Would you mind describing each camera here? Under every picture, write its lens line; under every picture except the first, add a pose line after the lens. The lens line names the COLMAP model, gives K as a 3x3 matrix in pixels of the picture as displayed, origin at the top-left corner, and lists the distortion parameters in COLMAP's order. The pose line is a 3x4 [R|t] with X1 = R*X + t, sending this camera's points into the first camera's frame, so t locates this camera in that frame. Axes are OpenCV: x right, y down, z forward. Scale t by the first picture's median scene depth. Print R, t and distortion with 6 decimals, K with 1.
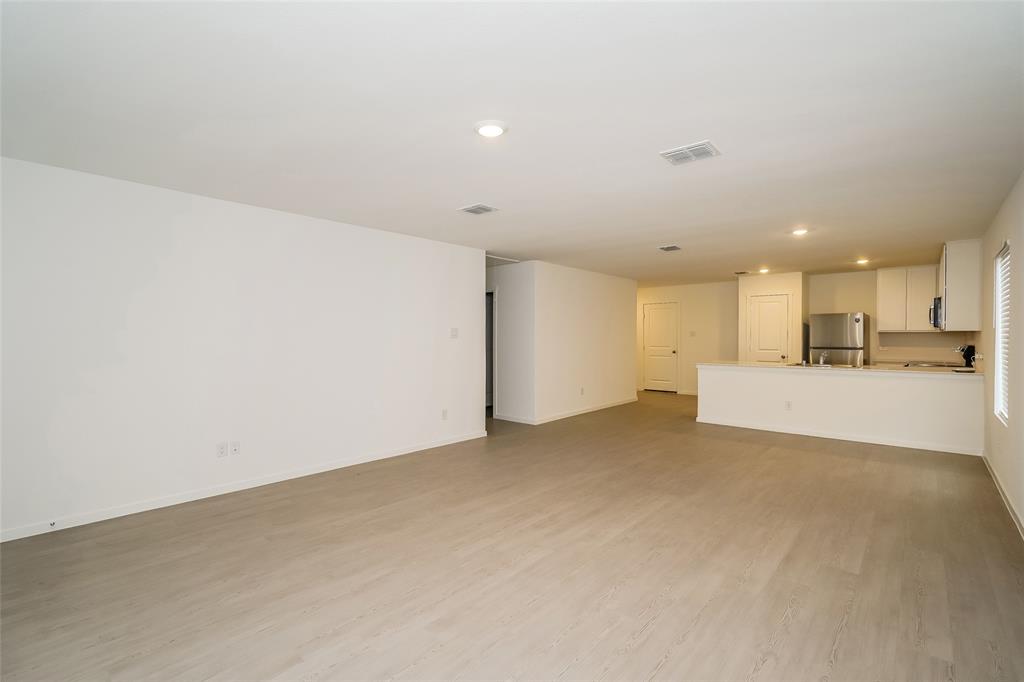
lens RADIAL K [[463.2, 0, 513.1], [0, 463.2, 342.7], [0, 0, 1]] dist [0.000547, 0.000695]
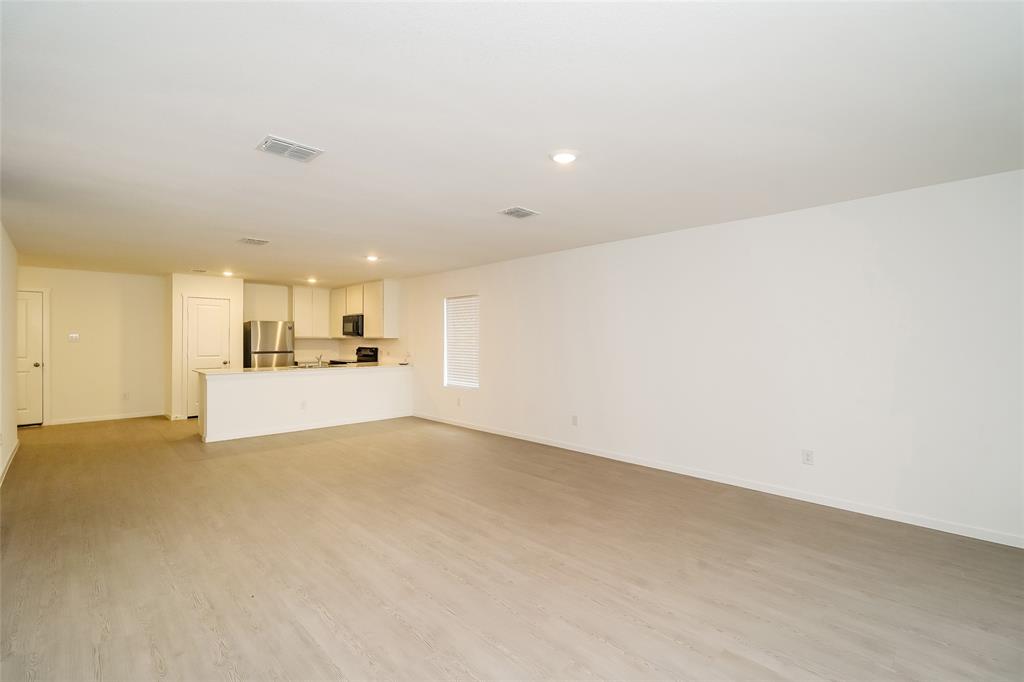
lens RADIAL K [[463.2, 0, 508.6], [0, 463.2, 325.6], [0, 0, 1]] dist [0.000547, 0.000695]
pose [[0.091195, 0.035405, 0.995203, -0.369390], [0.011370, 0.999266, -0.036591, -0.005354], [-0.995768, 0.014652, 0.090726, 0.341269]]
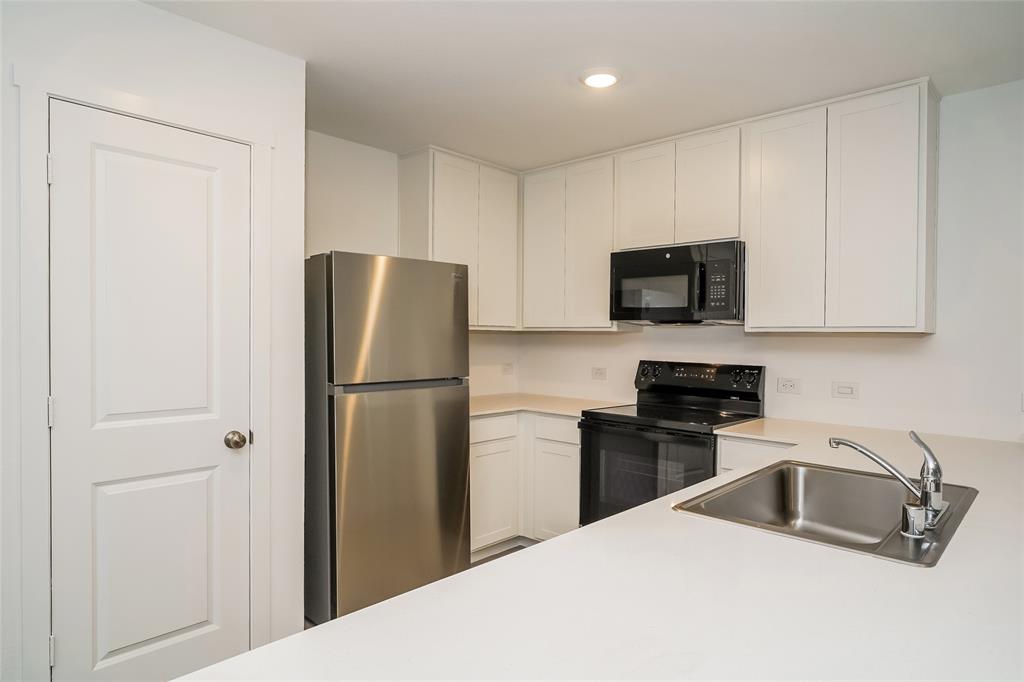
lens RADIAL K [[583.6, 0, 509.8], [0, 583.6, 341.3], [0, 0, 1]] dist [0.005584, 0.000241]
pose [[0.038178, -0.006117, 0.999252, 0.350380], [0.004156, 0.999974, 0.005963, -0.016406], [-0.999262, 0.003925, 0.038203, 0.938180]]
